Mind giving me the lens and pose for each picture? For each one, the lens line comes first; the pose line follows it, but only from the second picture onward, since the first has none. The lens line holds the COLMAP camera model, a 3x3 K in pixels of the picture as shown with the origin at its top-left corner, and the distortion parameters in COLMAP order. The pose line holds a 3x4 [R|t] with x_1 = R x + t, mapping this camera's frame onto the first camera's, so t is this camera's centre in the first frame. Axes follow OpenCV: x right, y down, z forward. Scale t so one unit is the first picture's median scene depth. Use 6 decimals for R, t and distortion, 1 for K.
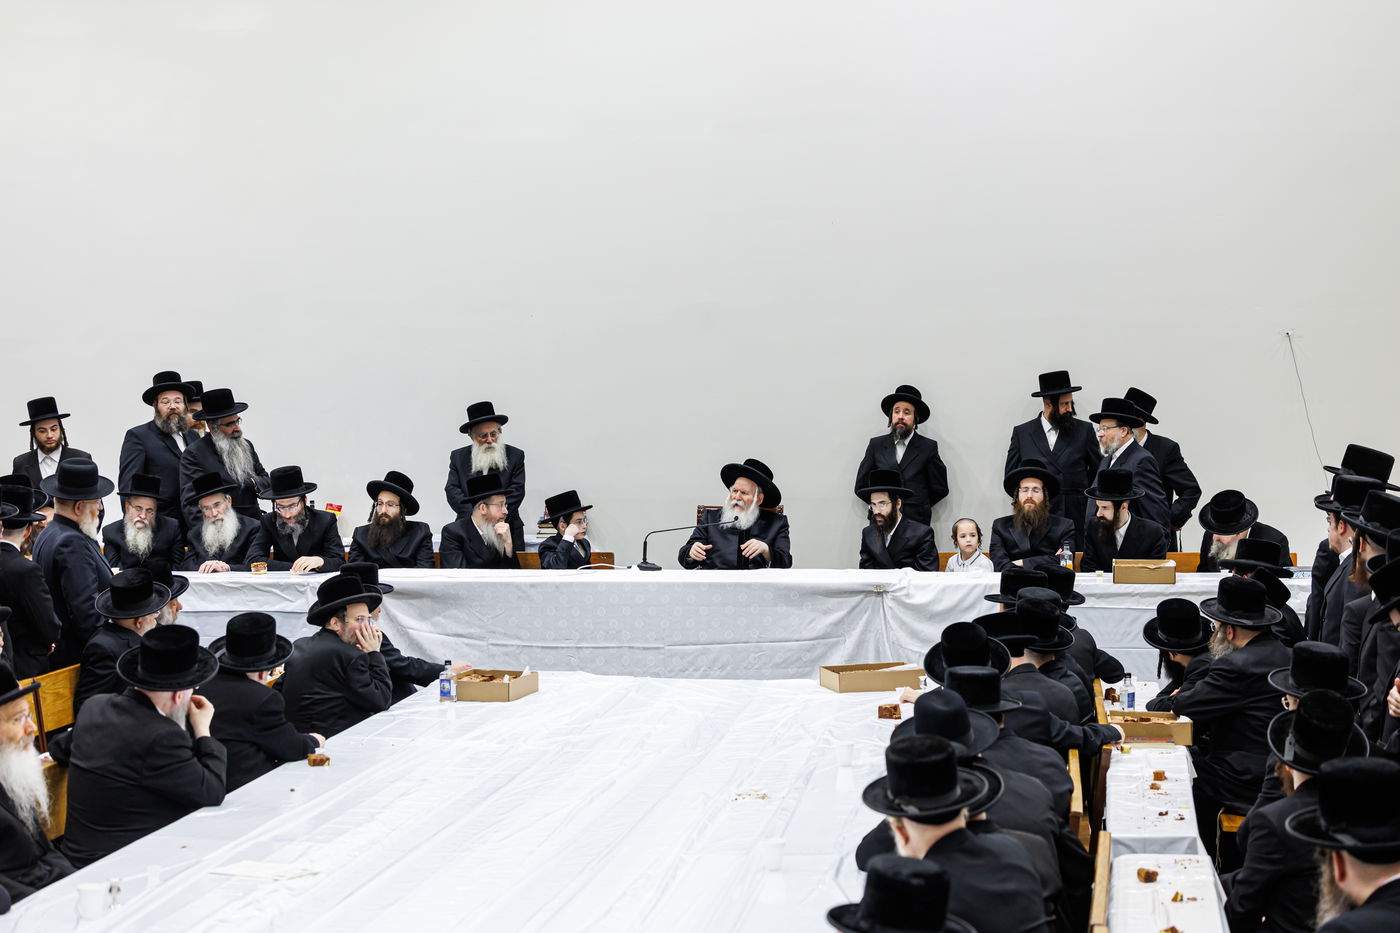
lens RADIAL K [[2801.5, 0, 700.0], [0, 2801.5, 466.5], [0, 0, 1]] dist [0.321577, -0.034406]
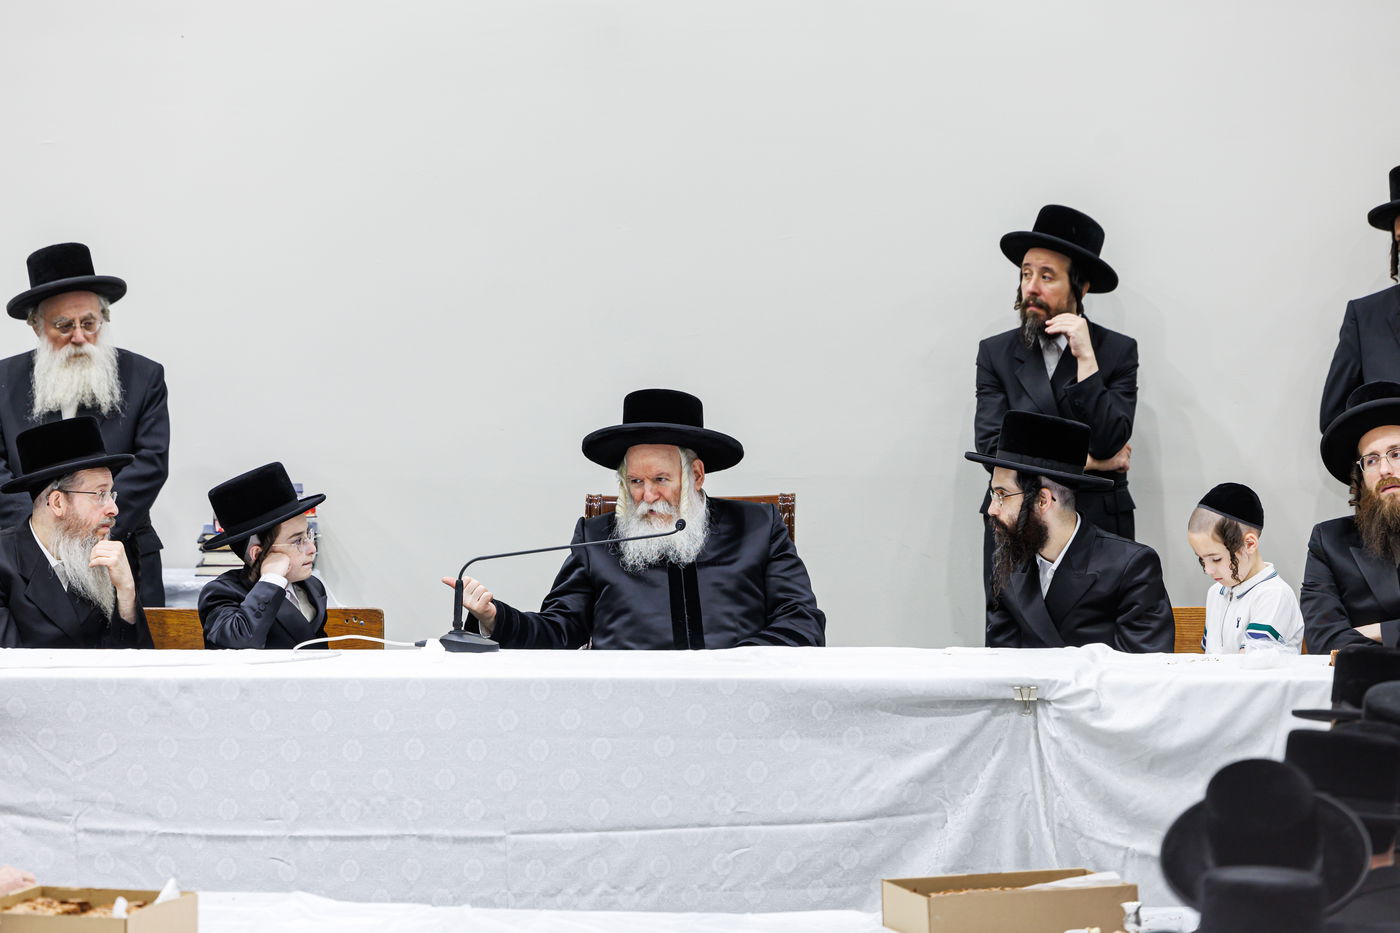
lens RADIAL K [[5230.0, 0, 700.0], [0, 5230.0, 466.5], [0, 0, 1]] dist [0.353342, 2.186645]
pose [[0.999417, -0.002039, 0.034080, -0.010421], [0.001704, 0.999950, 0.009870, 0.002351], [-0.034099, -0.009806, 0.999370, 0.231118]]
